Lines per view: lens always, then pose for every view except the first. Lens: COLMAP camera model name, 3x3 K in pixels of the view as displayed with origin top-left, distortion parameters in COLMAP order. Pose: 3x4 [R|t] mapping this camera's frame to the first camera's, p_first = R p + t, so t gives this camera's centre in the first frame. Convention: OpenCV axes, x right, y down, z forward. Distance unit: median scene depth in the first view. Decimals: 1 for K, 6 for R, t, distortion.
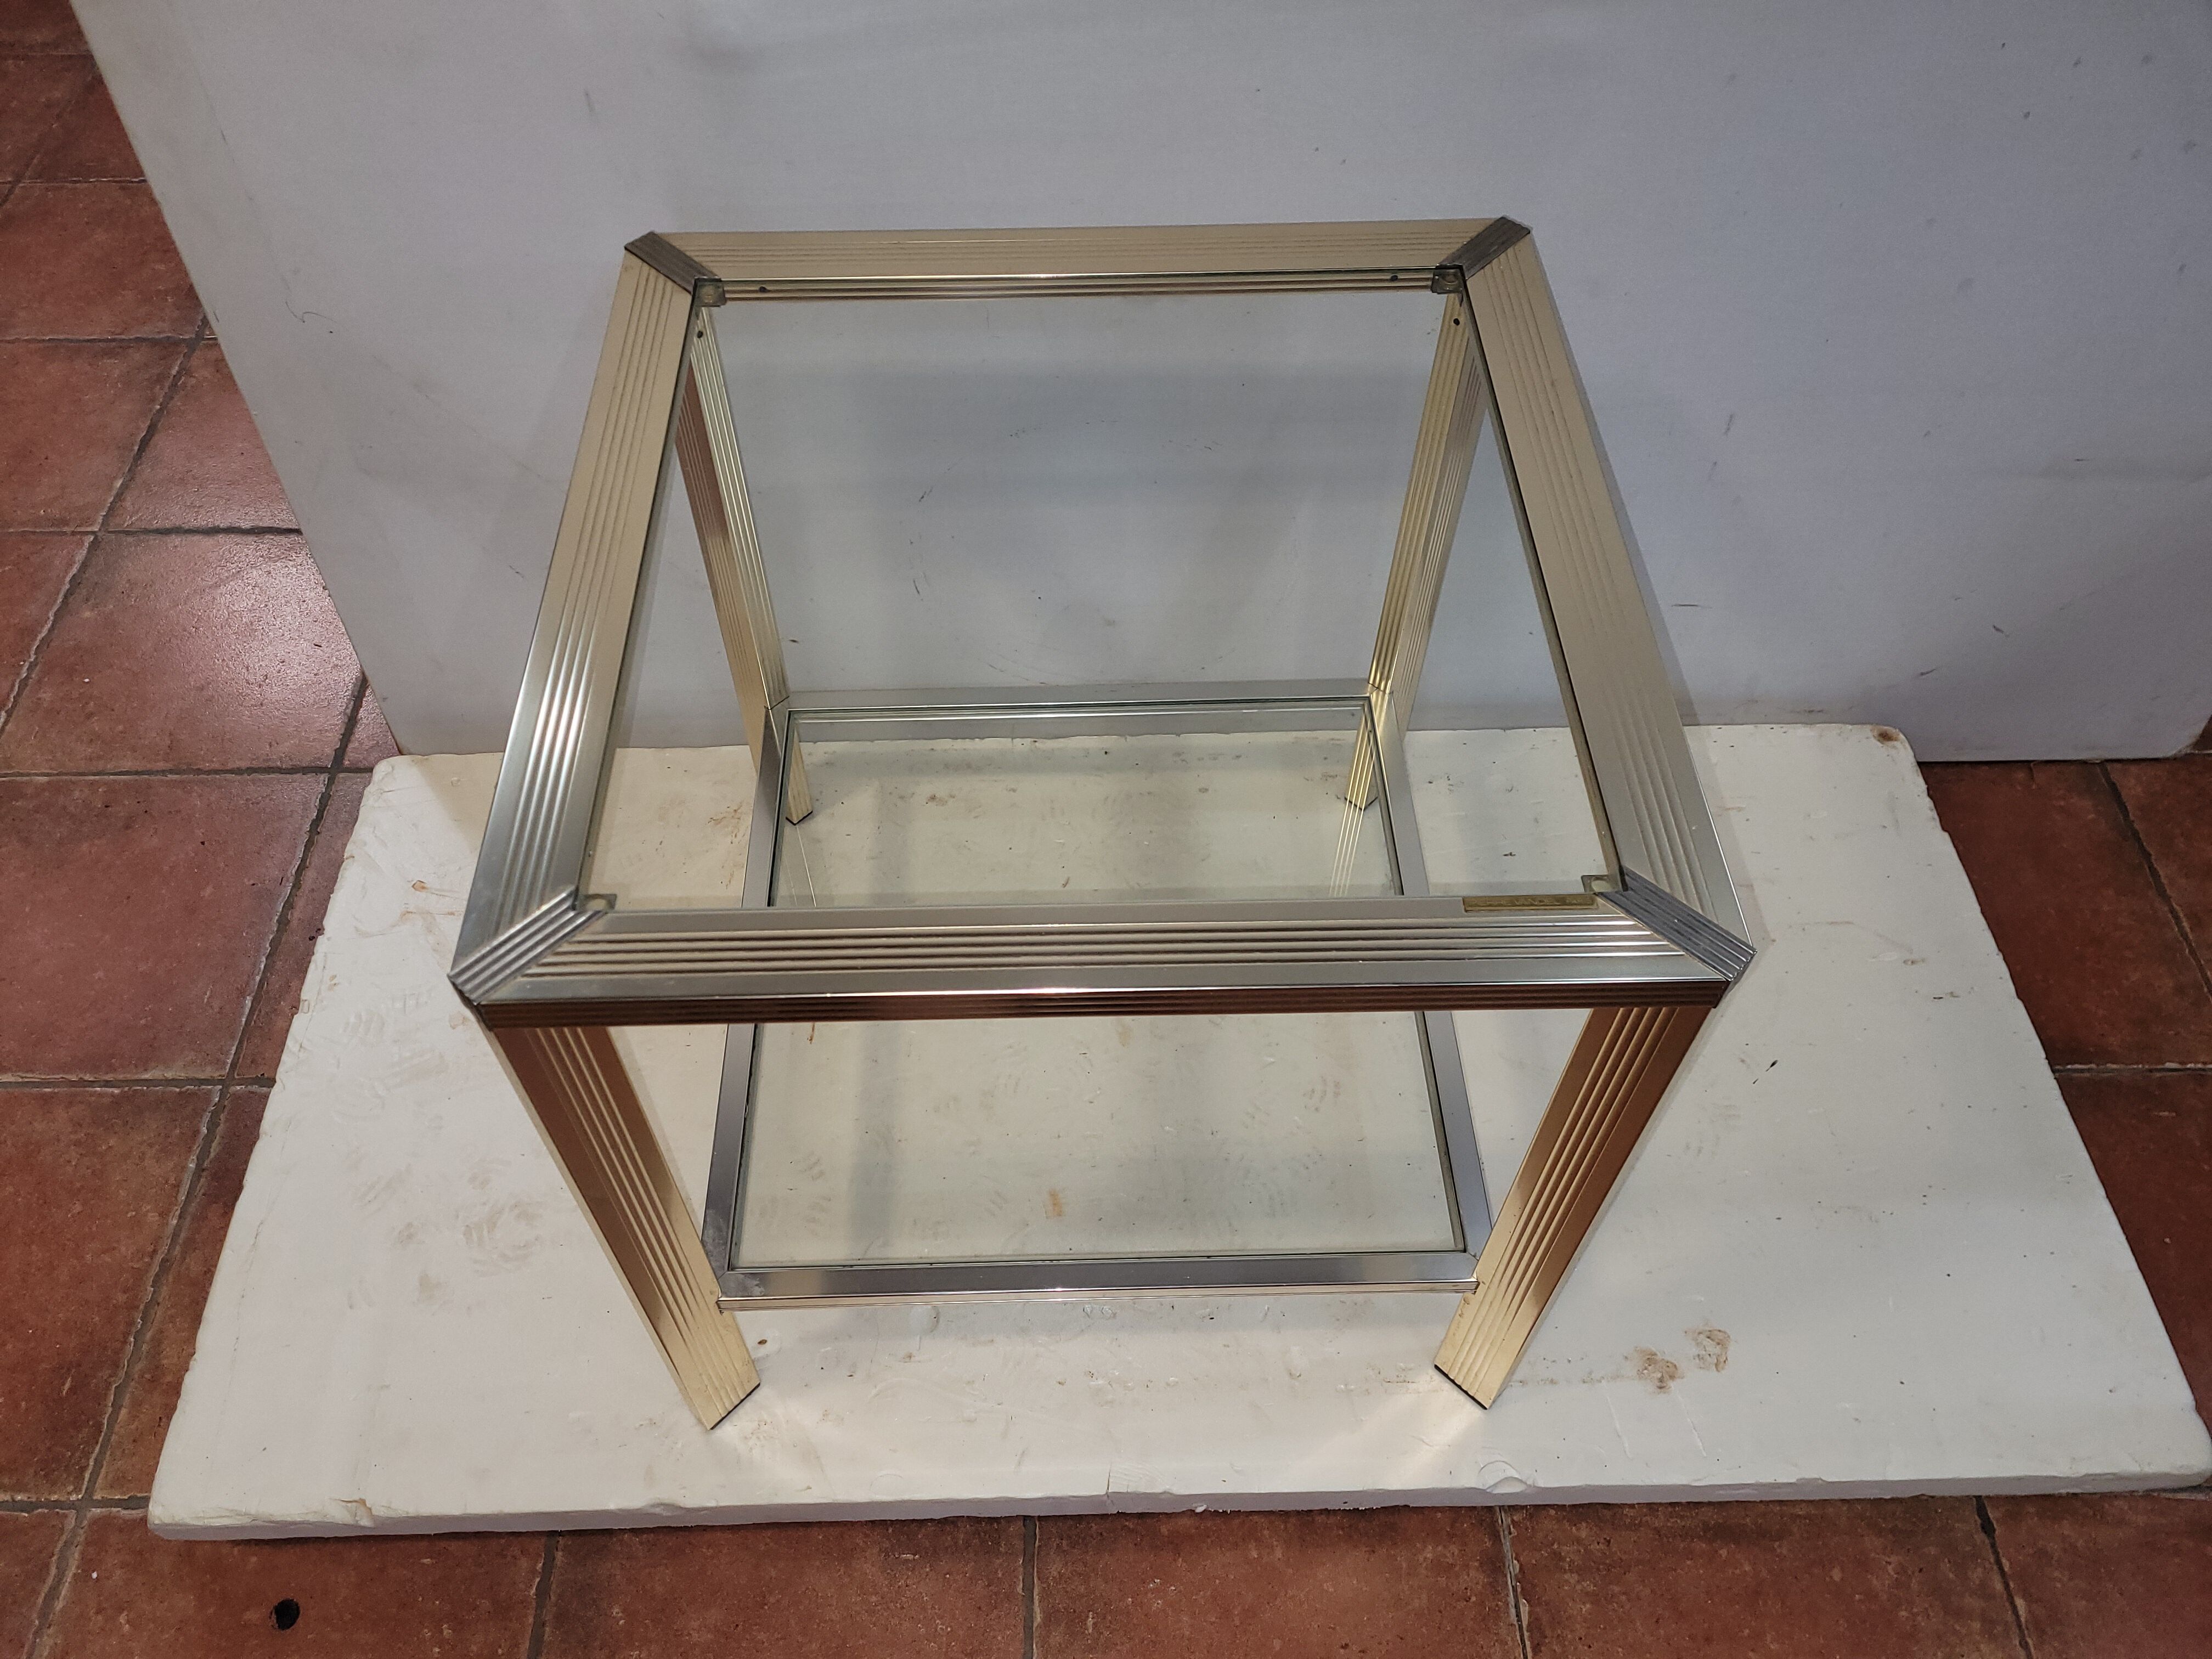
lens RADIAL K [[1658.5, 0, 1073.2], [0, 1658.5, 828.6], [0, 0, 1]] dist [0.066633, -0.051347]
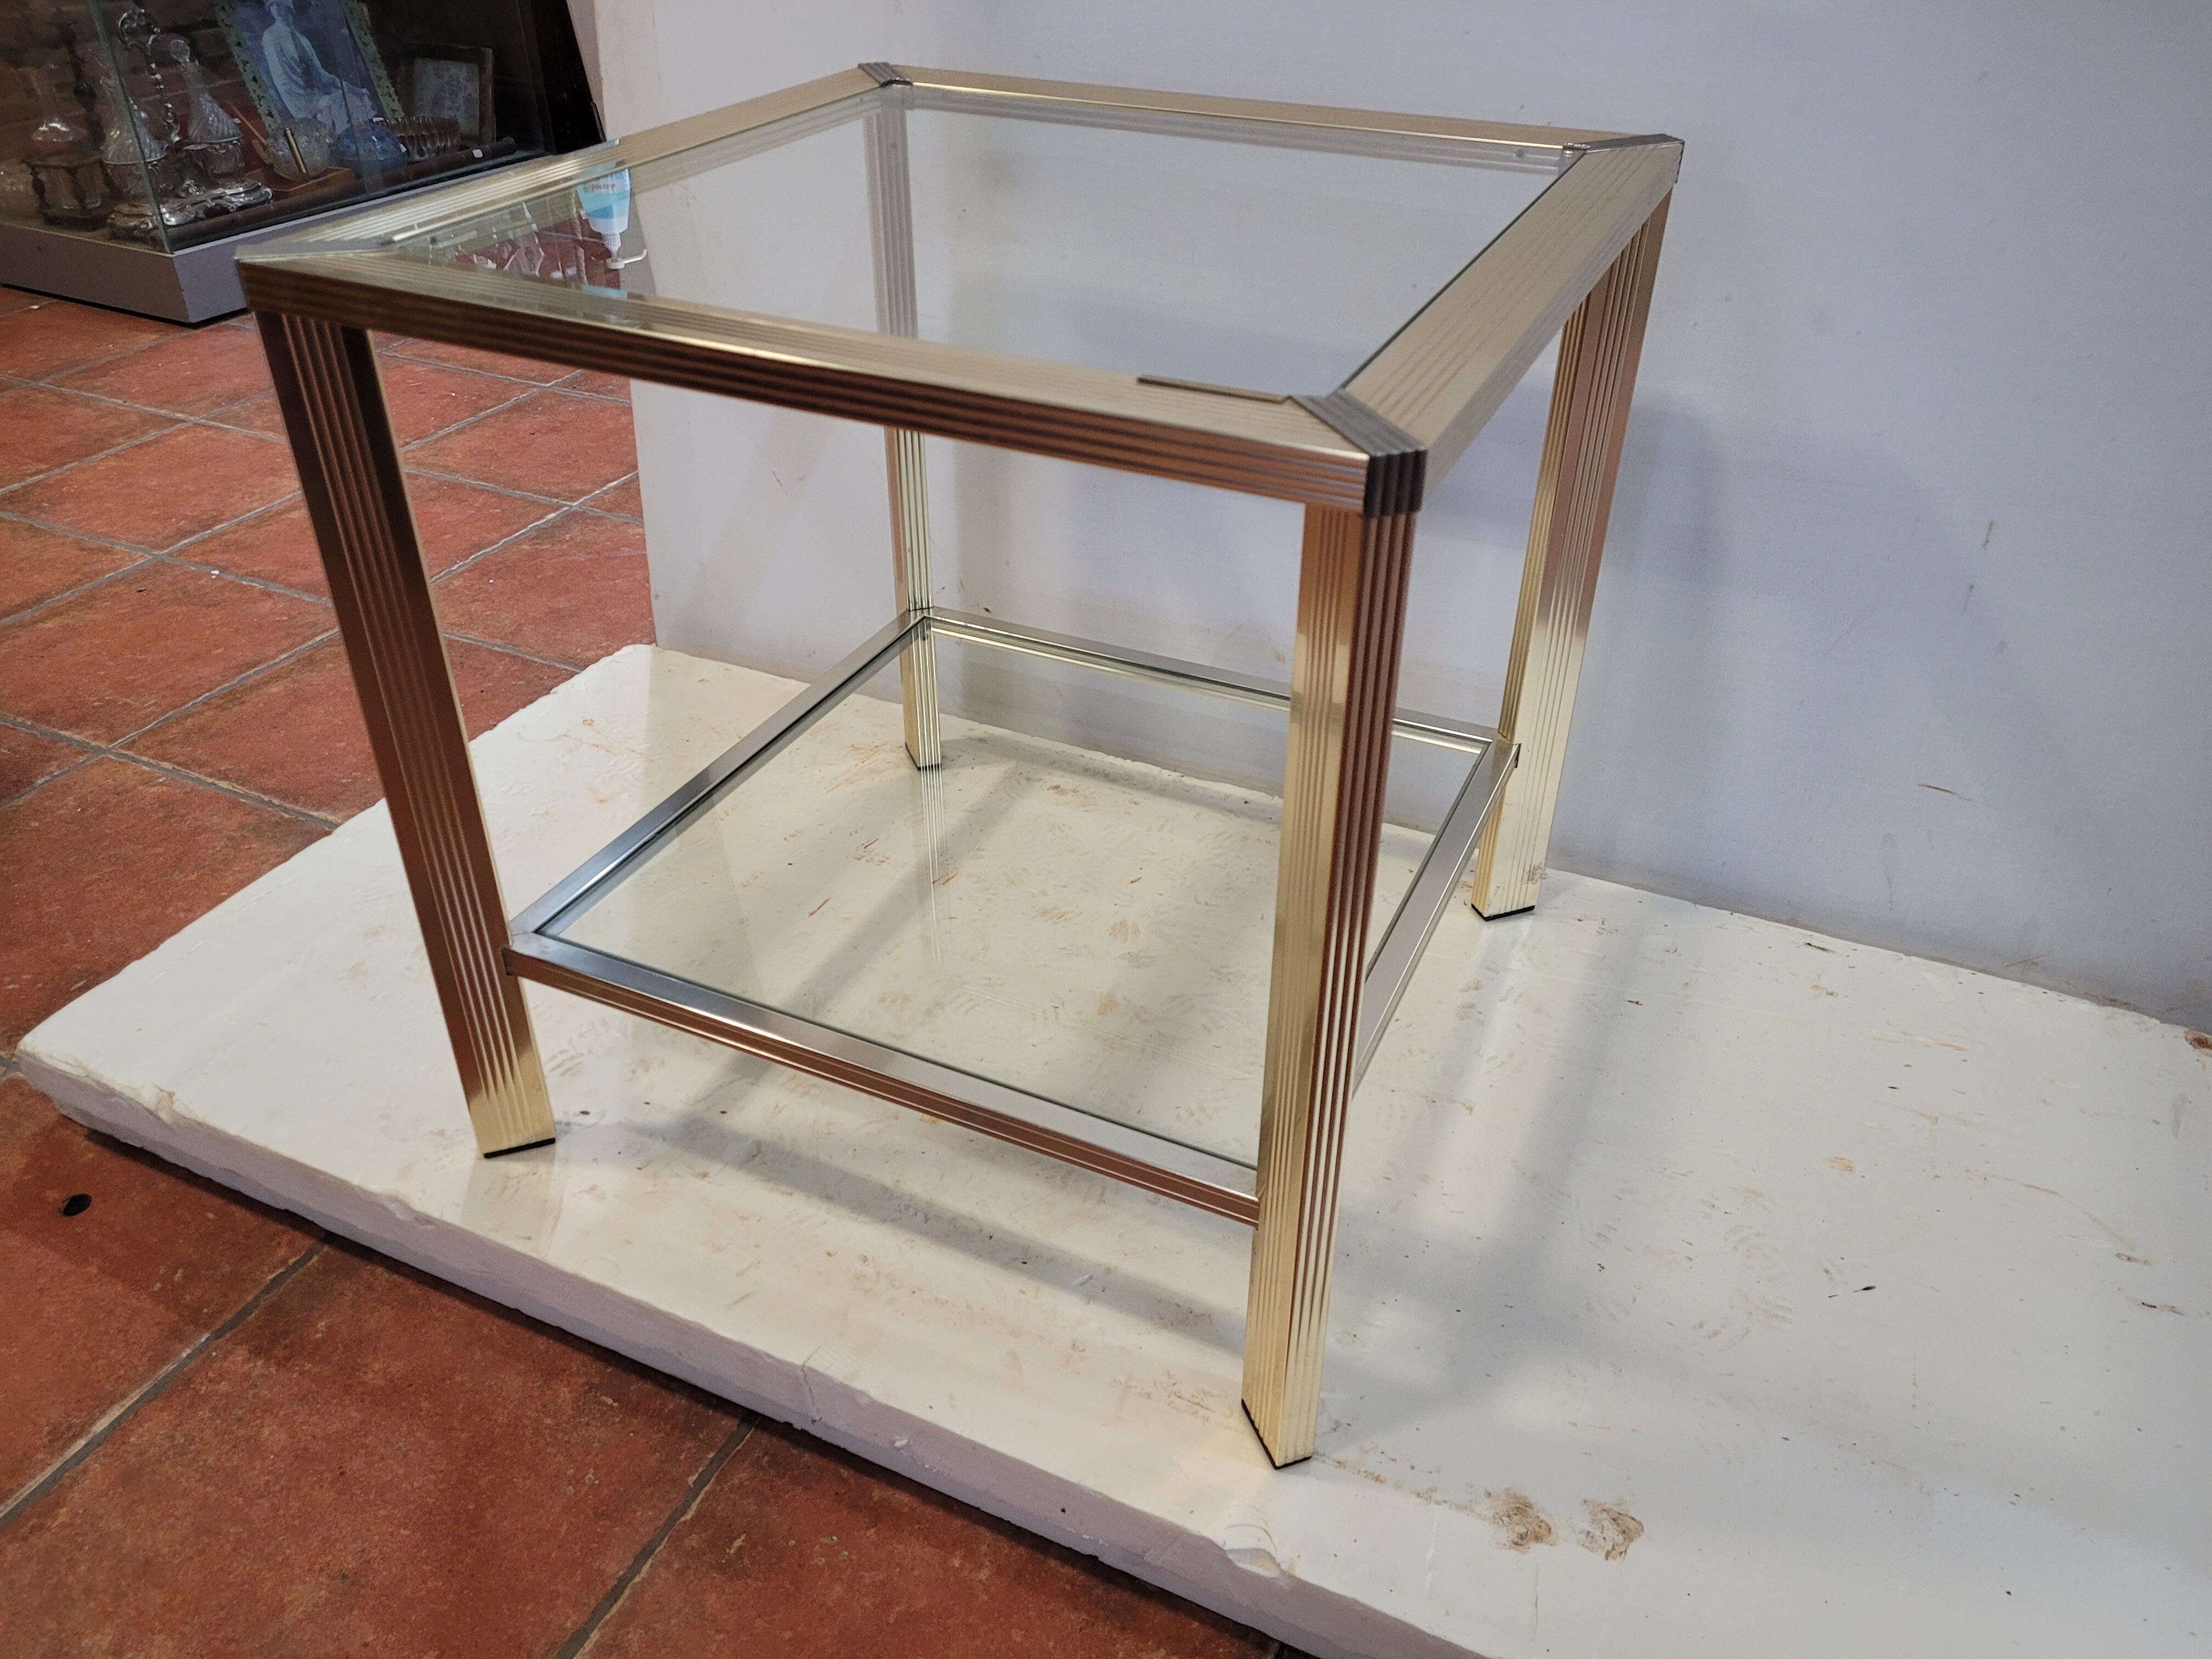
lens RADIAL K [[1658.5, 0, 1098.6], [0, 1658.5, 822.0], [0, 0, 1]] dist [0.066633, -0.051347]
pose [[0.897041, 0.255938, -0.360296, 0.358287], [-0.359733, 0.896430, -0.258856, 0.296890], [0.256729, 0.361814, 0.896204, 0.182653]]
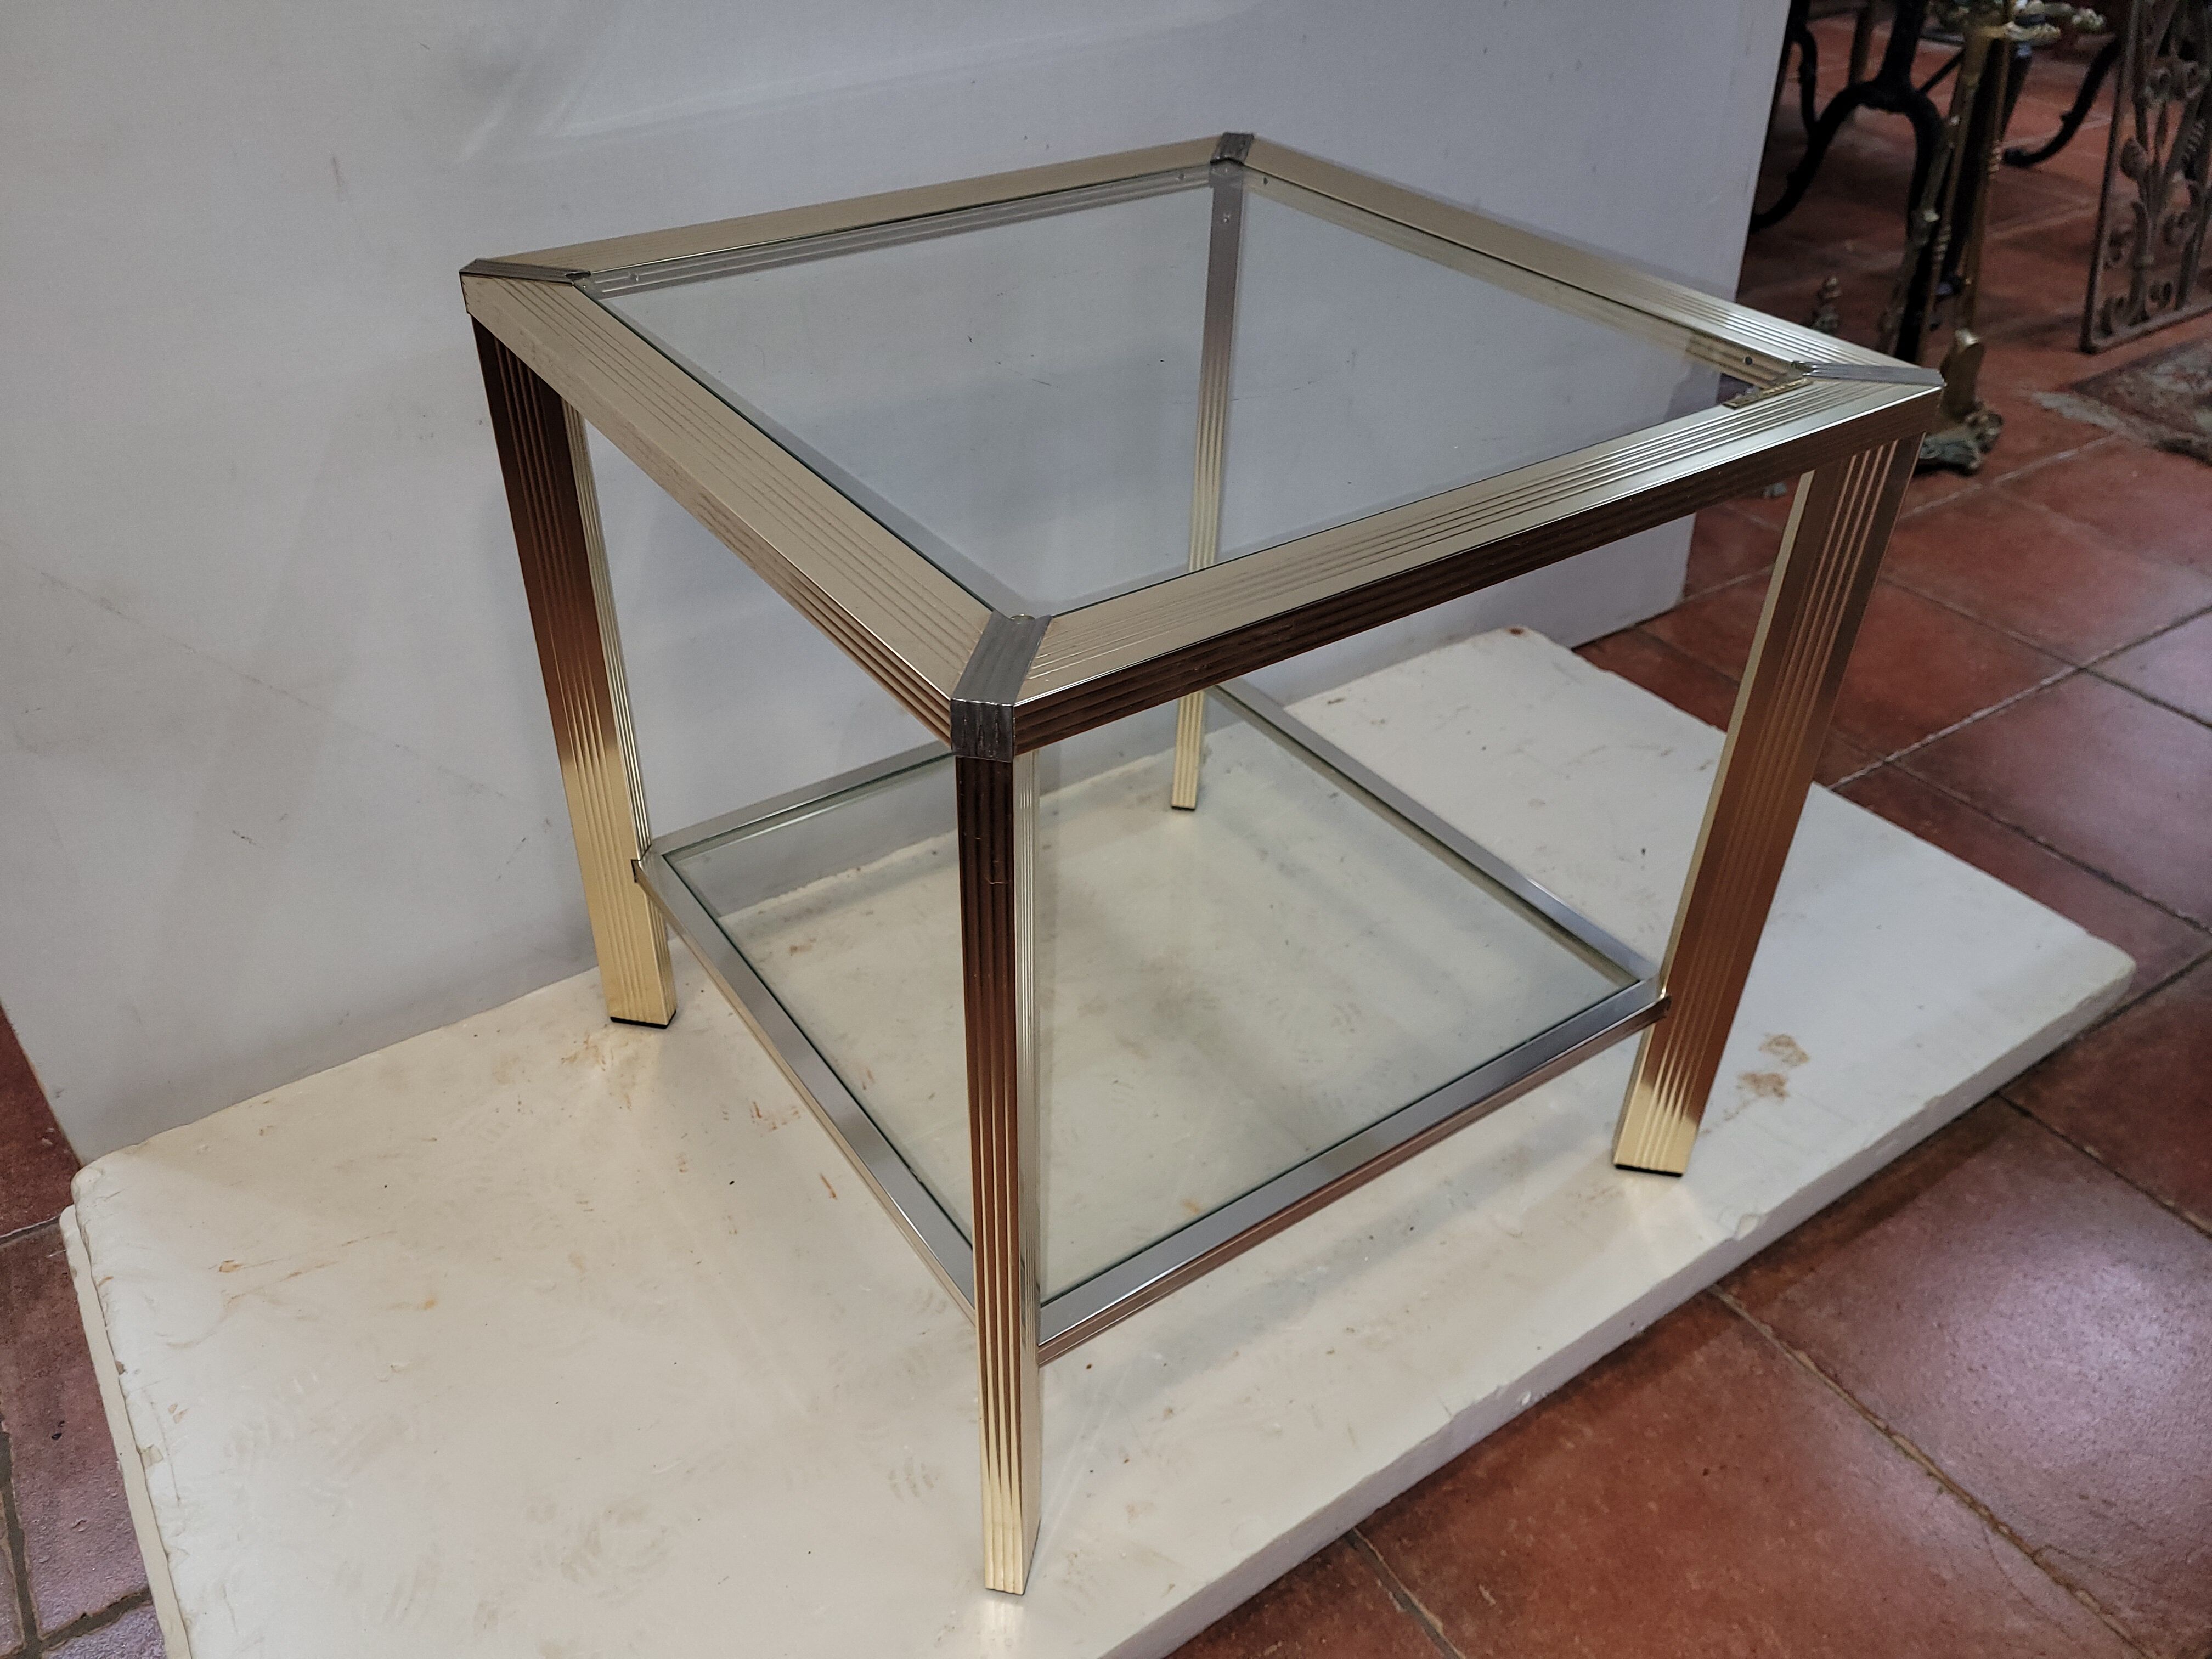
lens RADIAL K [[1658.5, 0, 1065.6], [0, 1658.5, 839.3], [0, 0, 1]] dist [0.066633, -0.051347]
pose [[0.842035, -0.310255, 0.441269, -0.416395], [0.421701, 0.888722, -0.179837, 0.186860], [-0.336371, 0.337513, 0.879170, 0.179573]]
